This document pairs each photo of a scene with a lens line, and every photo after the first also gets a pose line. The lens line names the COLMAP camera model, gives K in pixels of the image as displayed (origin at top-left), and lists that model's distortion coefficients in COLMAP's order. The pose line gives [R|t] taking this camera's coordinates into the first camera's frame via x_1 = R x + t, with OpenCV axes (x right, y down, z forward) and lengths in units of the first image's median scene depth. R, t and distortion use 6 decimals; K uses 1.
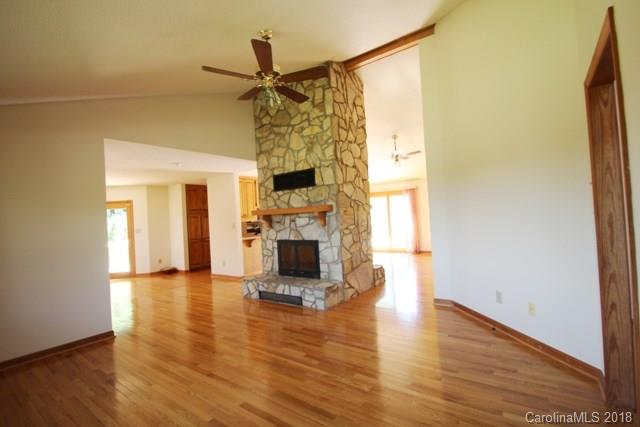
lens RADIAL K [[296.2, 0, 330.4], [0, 296.2, 212.4], [0, 0, 1]] dist [0.000066, -0.000221]
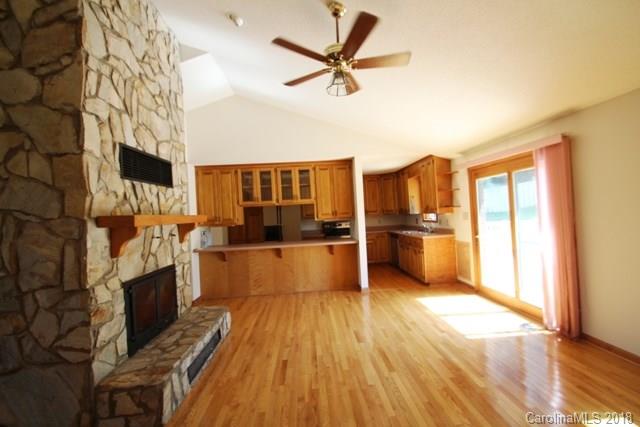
lens RADIAL K [[296.2, 0, 330.4], [0, 296.2, 212.4], [0, 0, 1]] dist [0.000066, -0.000221]
pose [[0.648547, 0.012925, -0.761065, 0.655148], [0.031625, 0.998535, 0.043907, -0.040128], [0.760517, -0.052544, 0.647189, 1.029378]]
